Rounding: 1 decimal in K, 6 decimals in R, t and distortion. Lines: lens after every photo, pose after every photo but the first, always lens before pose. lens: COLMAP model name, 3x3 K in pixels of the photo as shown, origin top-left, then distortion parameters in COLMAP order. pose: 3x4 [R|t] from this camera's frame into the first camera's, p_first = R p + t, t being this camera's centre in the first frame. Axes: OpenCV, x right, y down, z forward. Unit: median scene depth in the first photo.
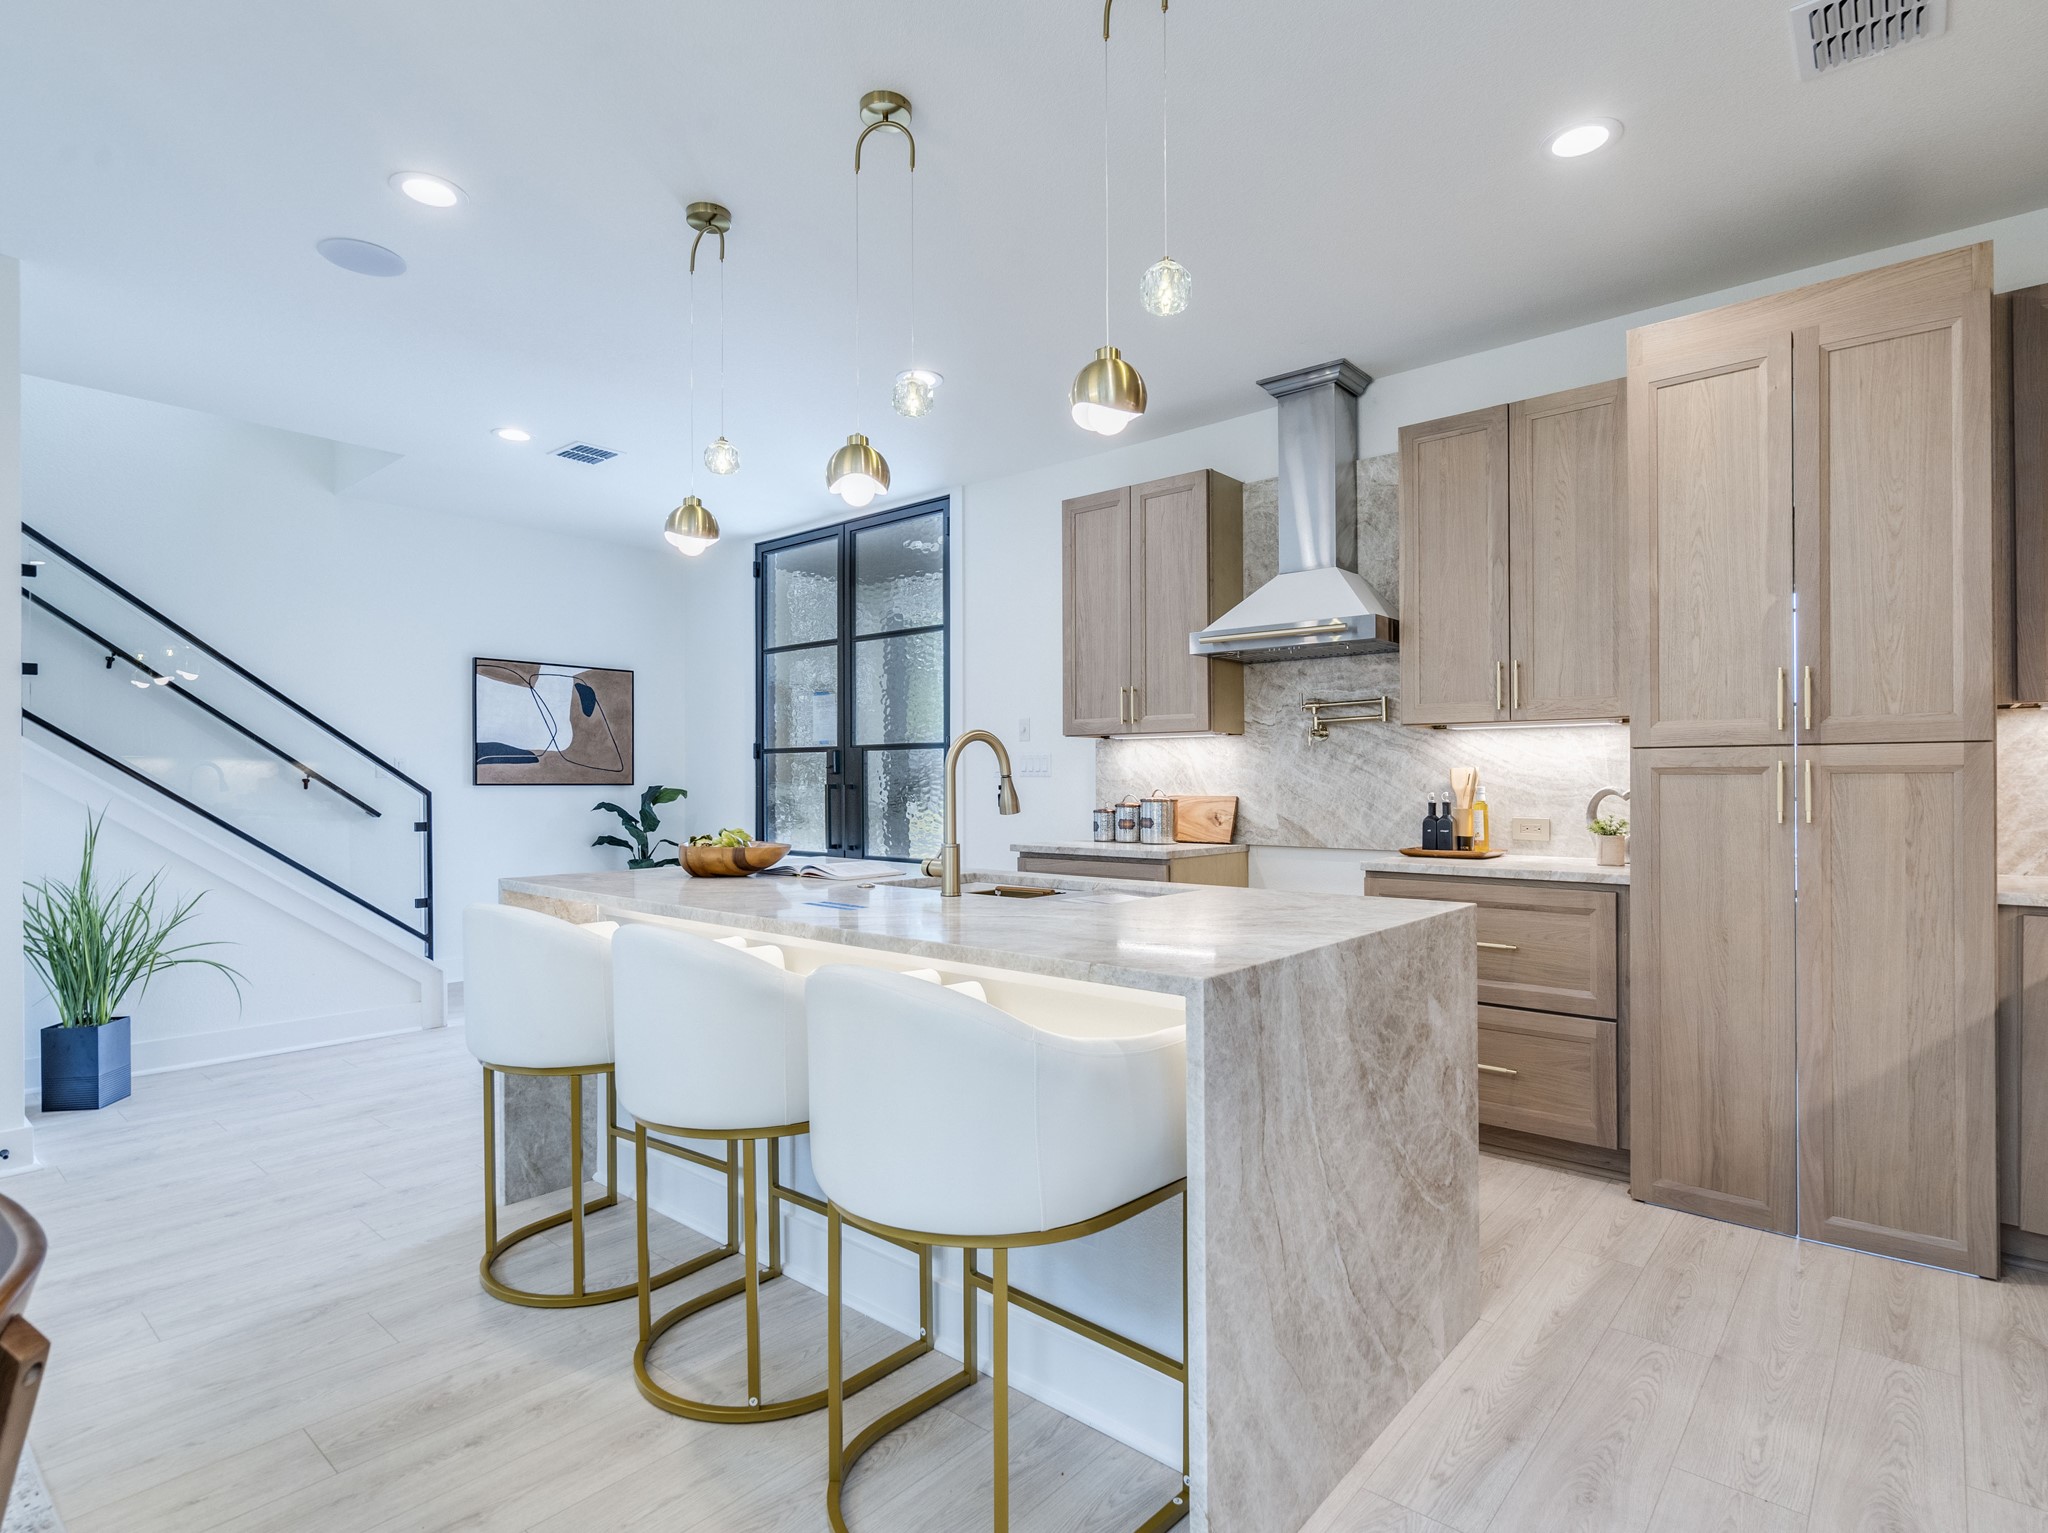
lens RADIAL K [[1070.1, 0, 1027.7], [0, 1070.1, 776.7], [0, 0, 1]] dist [0.000366, 0.001040]
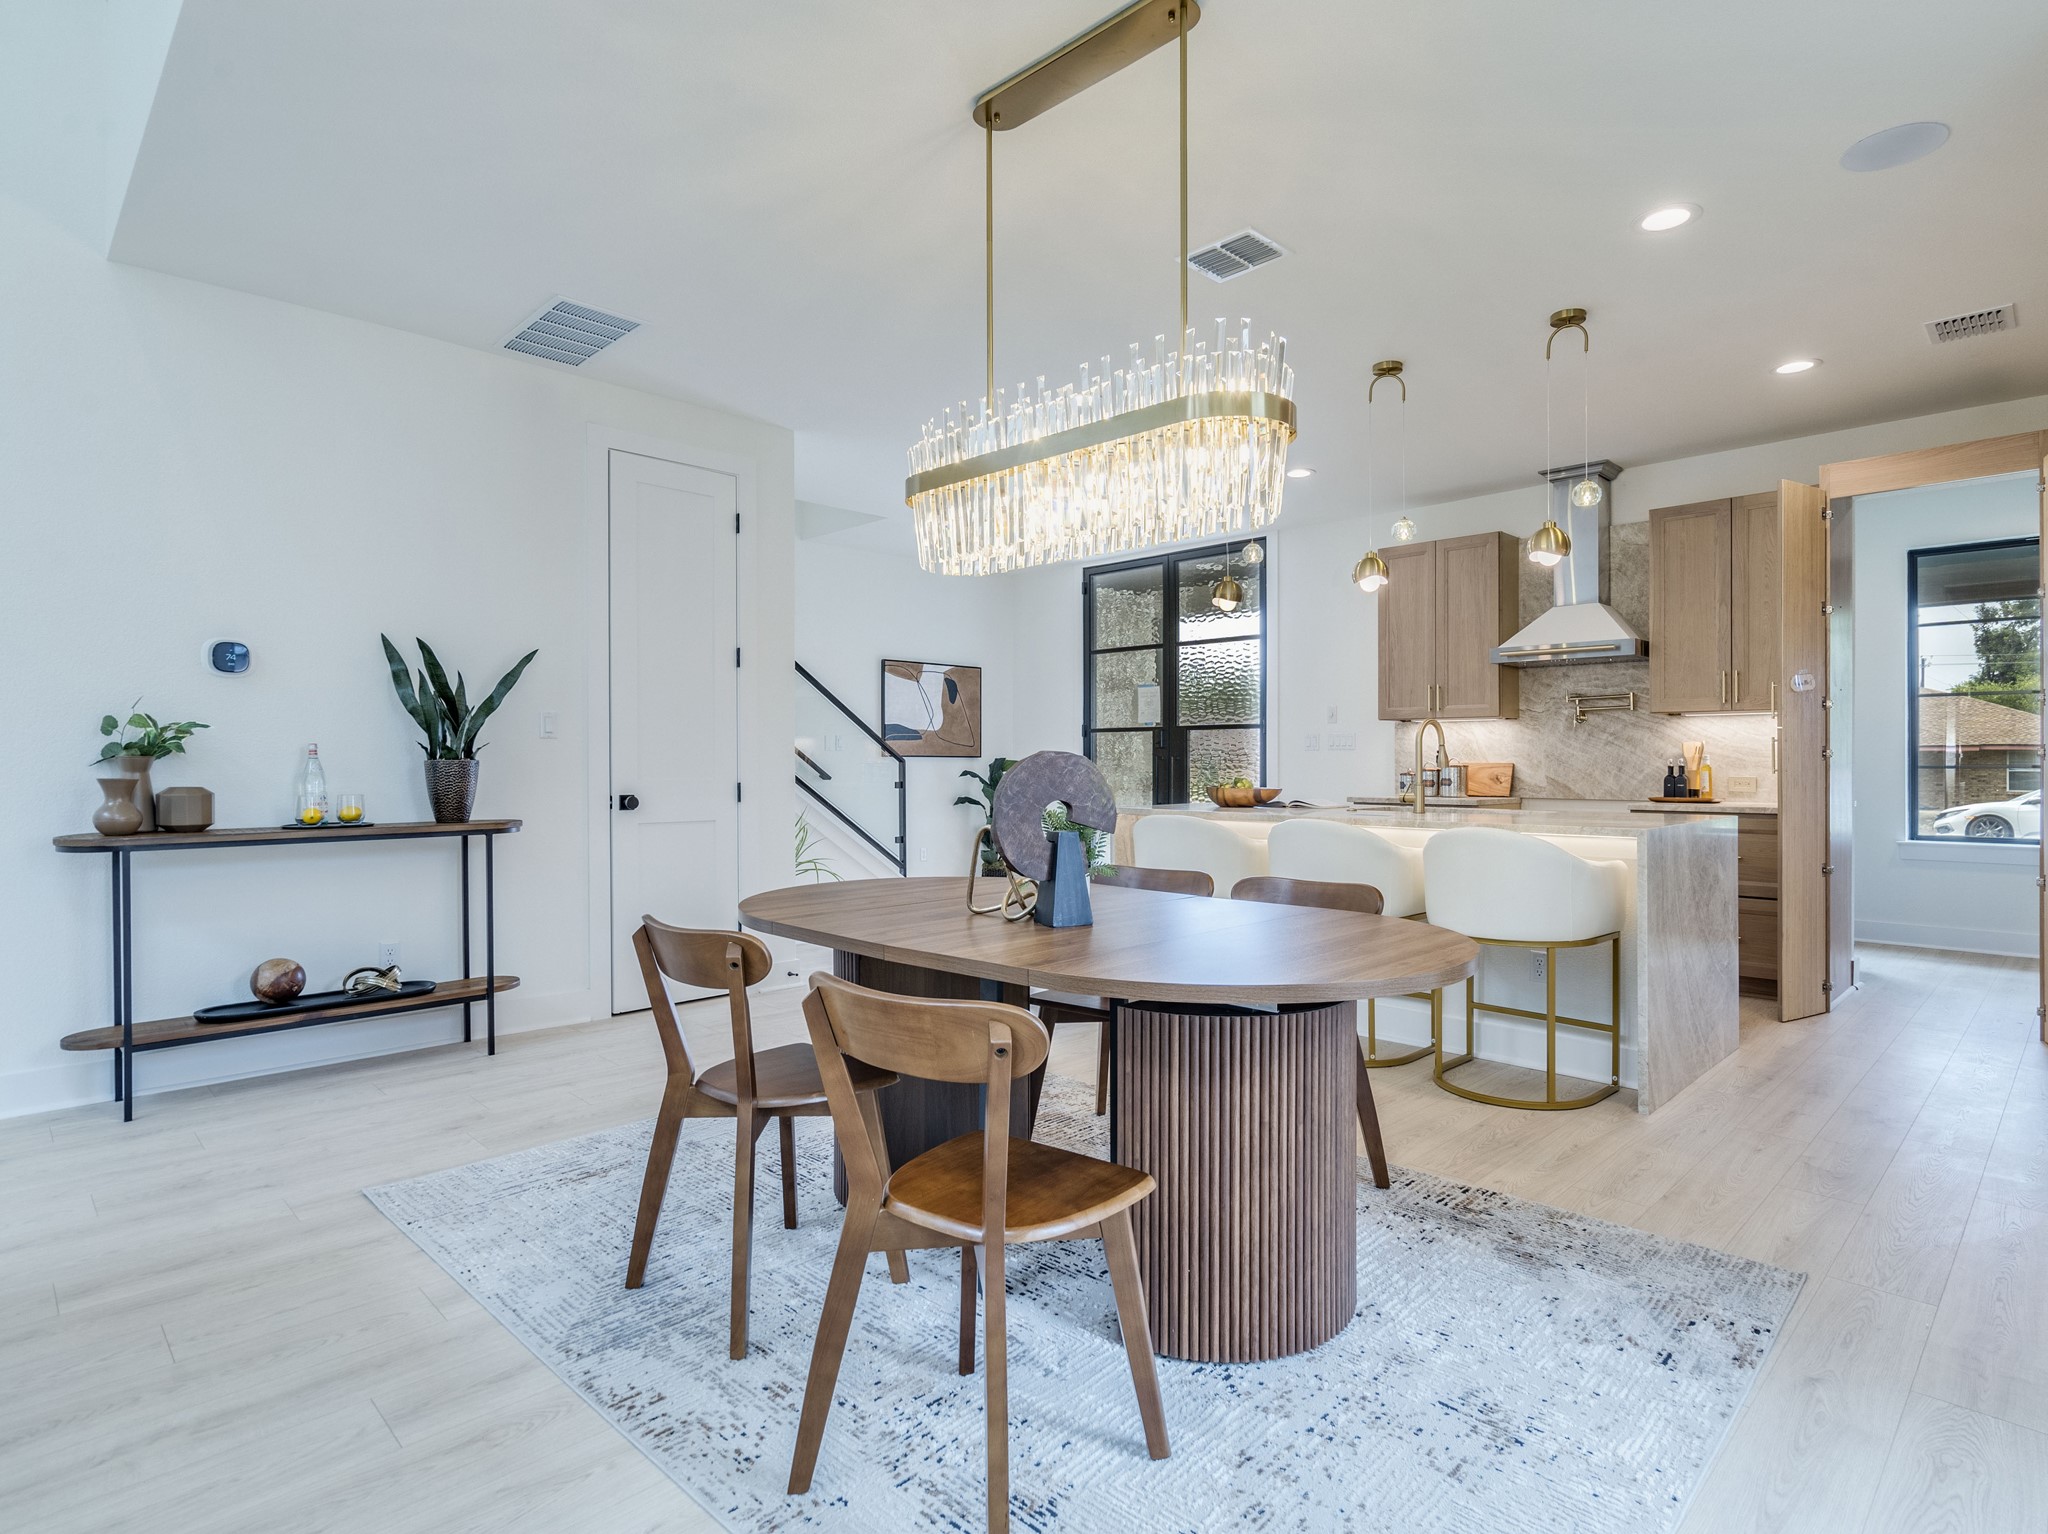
lens RADIAL K [[1082.0, 0, 1064.9], [0, 1082.0, 762.5], [0, 0, 1]] dist [0.002406, 0.000780]
pose [[0.997913, 0.002004, -0.064540, -0.306298], [-0.001650, 0.999983, 0.005535, 0.010925], [0.064550, -0.005417, 0.997900, -0.459275]]
